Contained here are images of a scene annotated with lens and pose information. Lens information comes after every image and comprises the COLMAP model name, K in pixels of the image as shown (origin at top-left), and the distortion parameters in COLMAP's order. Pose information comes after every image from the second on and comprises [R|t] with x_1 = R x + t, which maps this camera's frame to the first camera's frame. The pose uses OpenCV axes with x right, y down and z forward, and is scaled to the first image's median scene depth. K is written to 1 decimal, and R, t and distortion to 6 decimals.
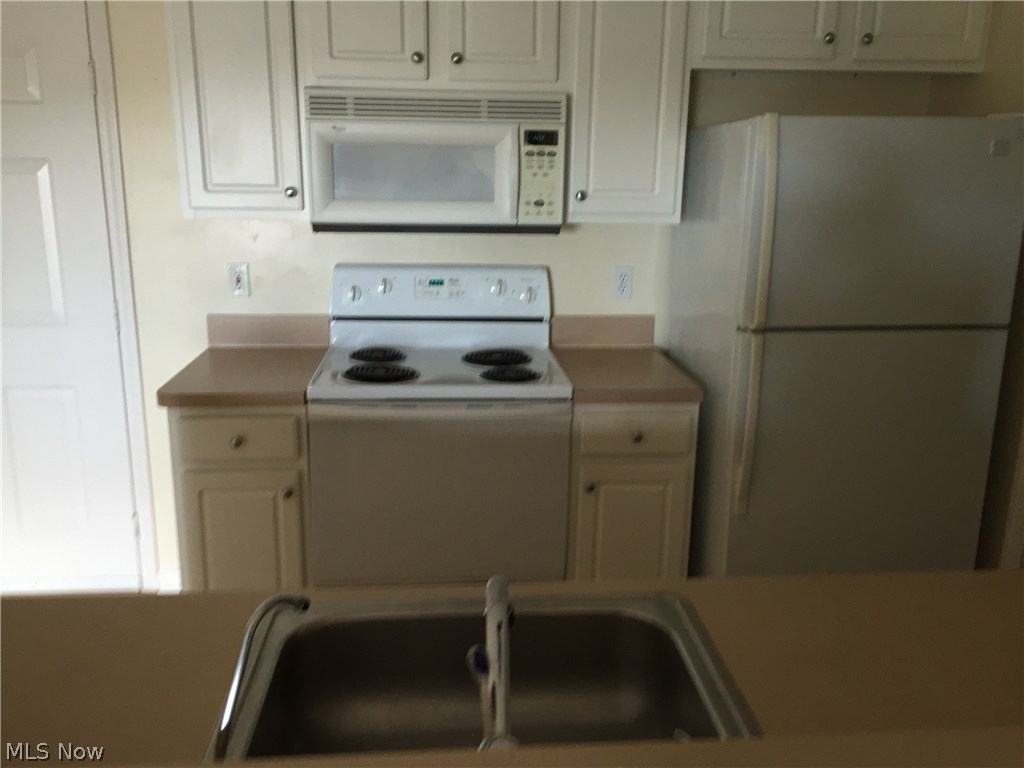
lens RADIAL K [[871.4, 0, 511.3], [0, 871.4, 381.2], [0, 0, 1]] dist [0.070000, -0.077290]
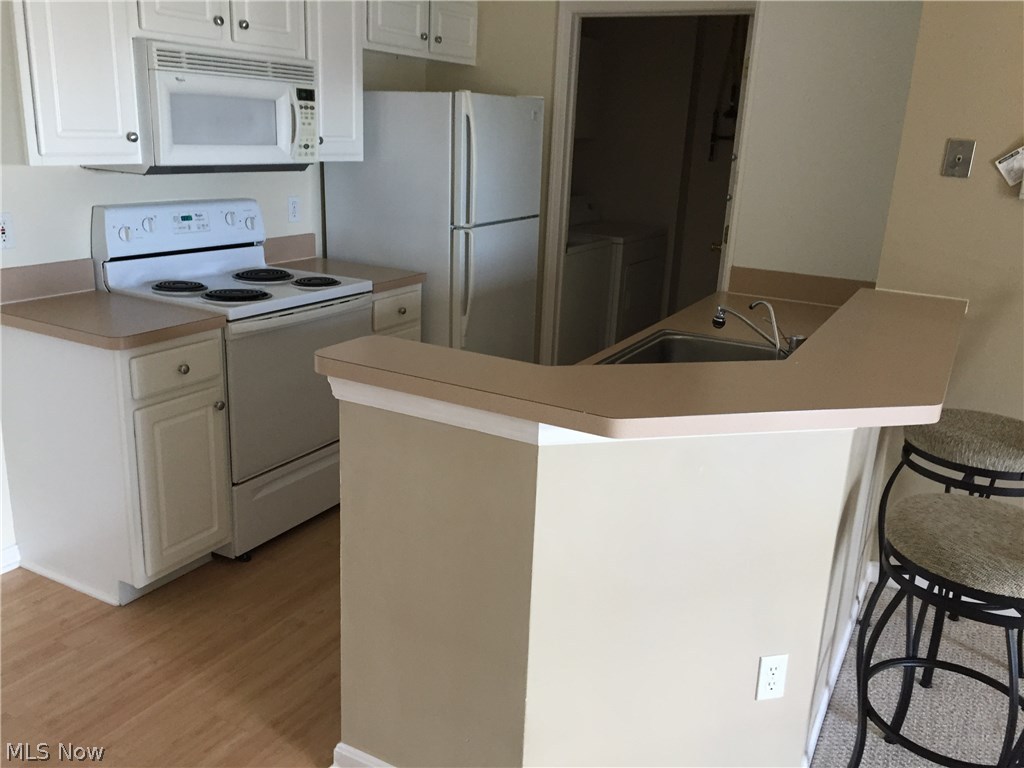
lens RADIAL K [[871.4, 0, 520.6], [0, 871.4, 386.2], [0, 0, 1]] dist [0.070000, -0.077290]
pose [[0.542014, -0.230142, 0.808242, -0.936910], [0.165964, 0.972142, 0.165516, -0.021527], [-0.823818, 0.044427, 0.565110, 0.022174]]
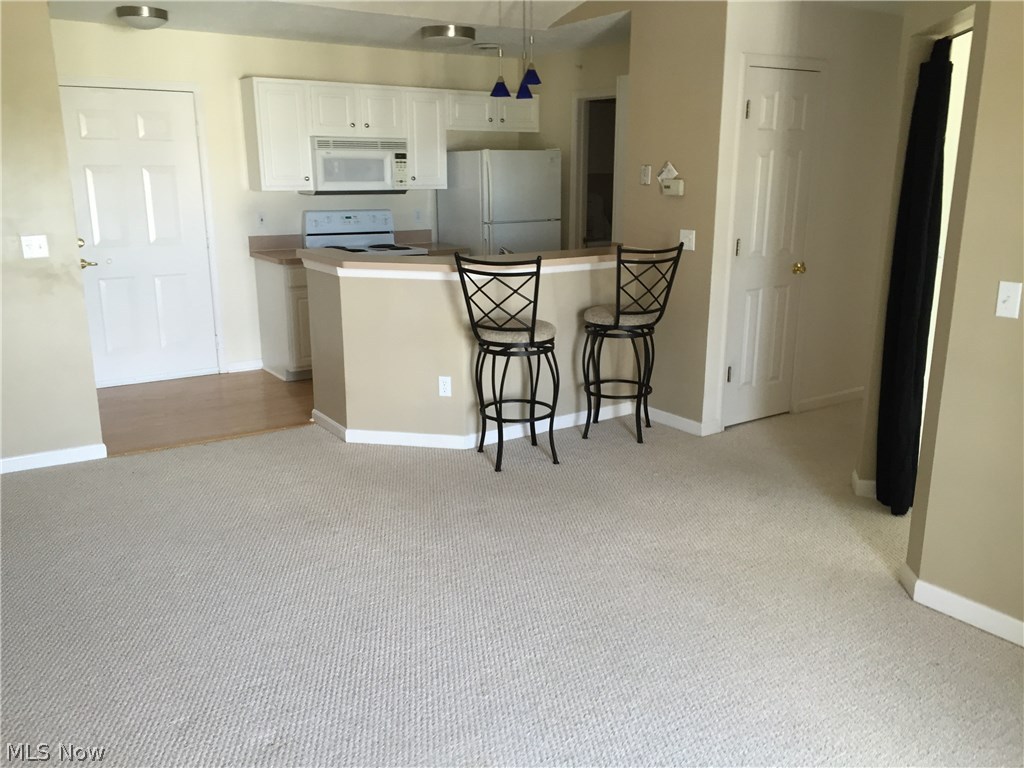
lens RADIAL K [[871.4, 0, 515.8], [0, 871.4, 388.3], [0, 0, 1]] dist [0.070000, -0.077290]
pose [[0.868199, -0.135019, 0.477494, -1.007805], [0.129848, 0.990557, 0.044001, 0.339267], [-0.478926, 0.023800, 0.877532, -1.446621]]
